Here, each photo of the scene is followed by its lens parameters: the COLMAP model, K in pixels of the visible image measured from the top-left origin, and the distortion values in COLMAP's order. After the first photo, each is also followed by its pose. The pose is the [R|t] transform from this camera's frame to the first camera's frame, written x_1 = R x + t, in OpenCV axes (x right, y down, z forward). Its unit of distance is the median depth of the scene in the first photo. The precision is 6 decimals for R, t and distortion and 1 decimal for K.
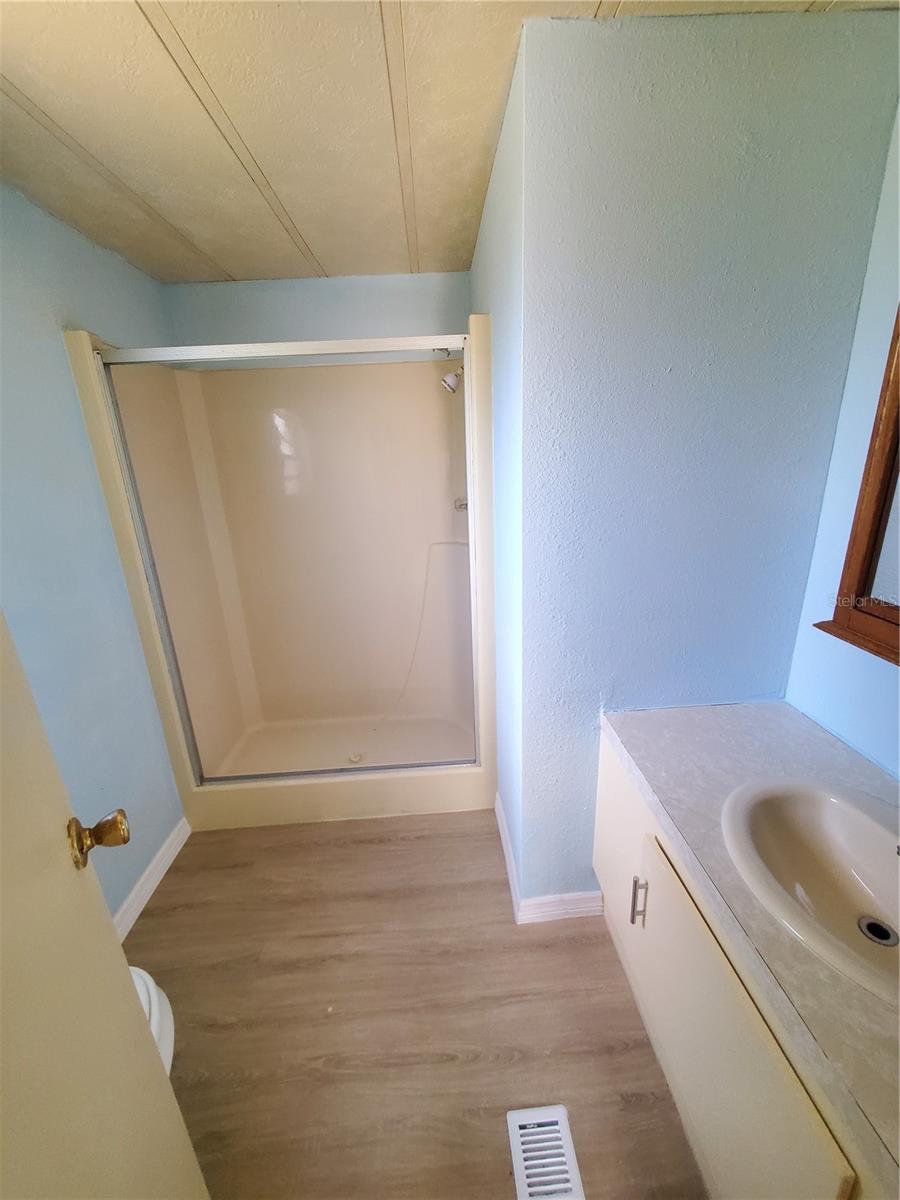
lens RADIAL K [[473.5, 0, 451.7], [0, 473.5, 601.2], [0, 0, 1]] dist [0.003641, -0.001957]
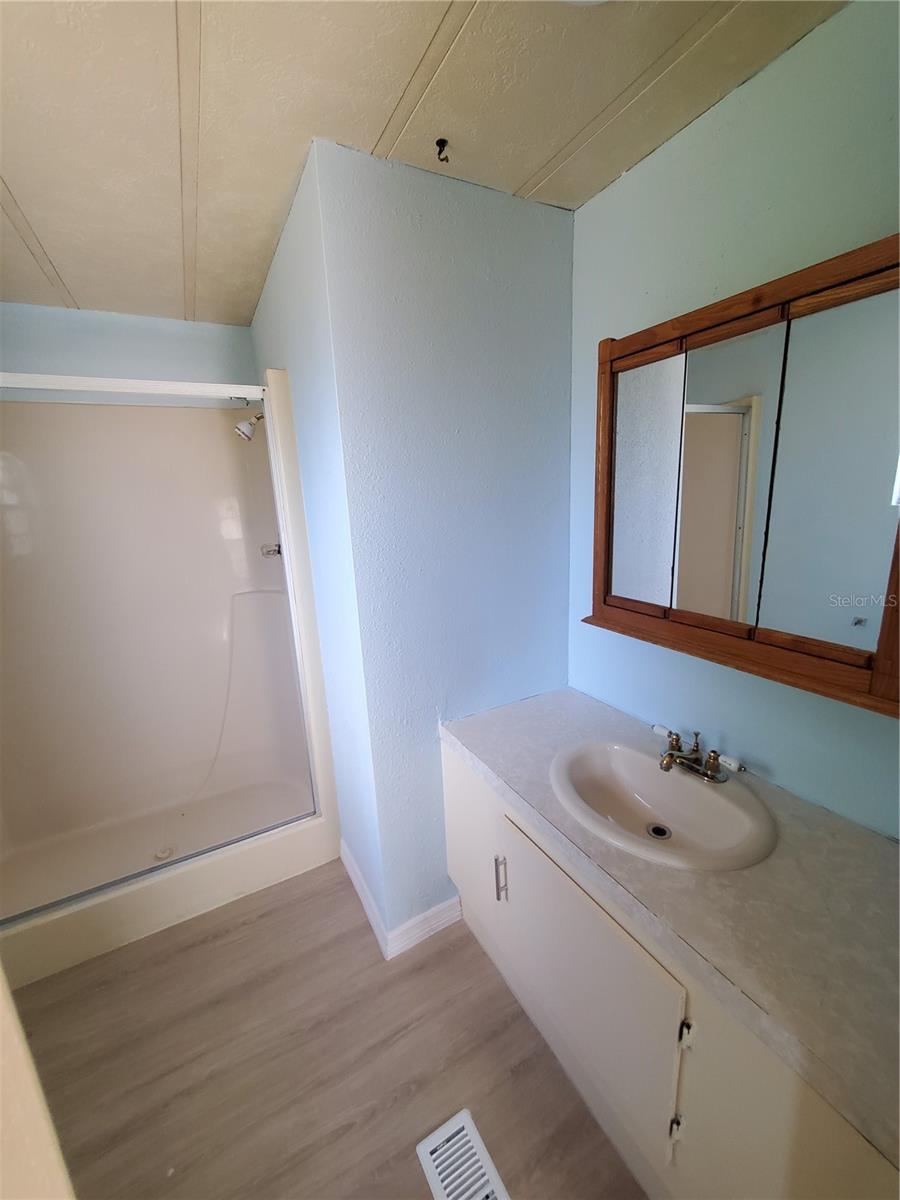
lens RADIAL K [[473.5, 0, 450.3], [0, 473.5, 600.7], [0, 0, 1]] dist [0.003641, -0.001957]
pose [[0.899250, -0.095029, 0.426988, -0.108993], [0.138174, 0.987849, -0.071147, 0.031386], [-0.415039, 0.122978, 0.901454, -0.046301]]
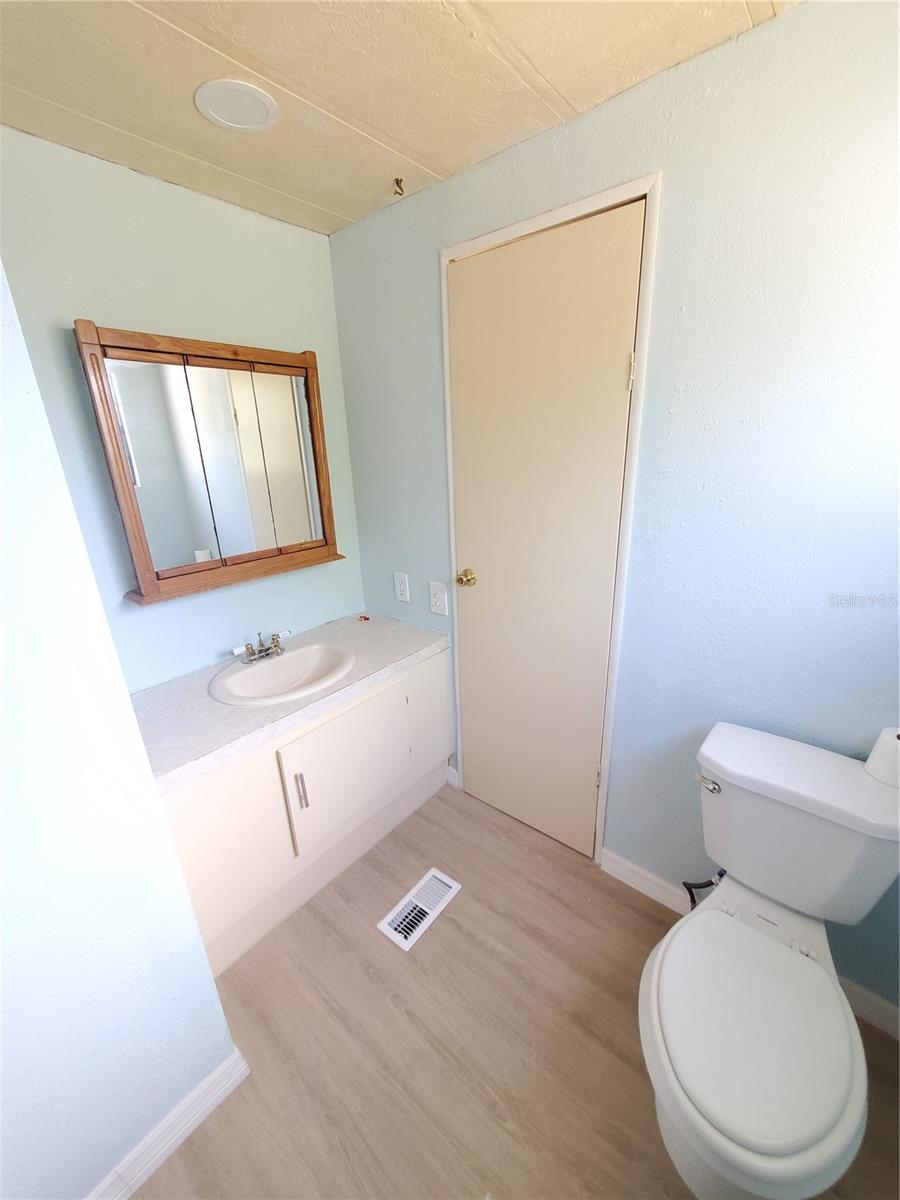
lens RADIAL K [[473.5, 0, 455.4], [0, 473.5, 606.7], [0, 0, 1]] dist [0.003641, -0.001957]
pose [[-0.744437, -0.142435, 0.652323, -0.595348], [0.268476, 0.830667, 0.487764, -0.281282], [-0.611337, 0.538243, -0.580139, 0.971198]]
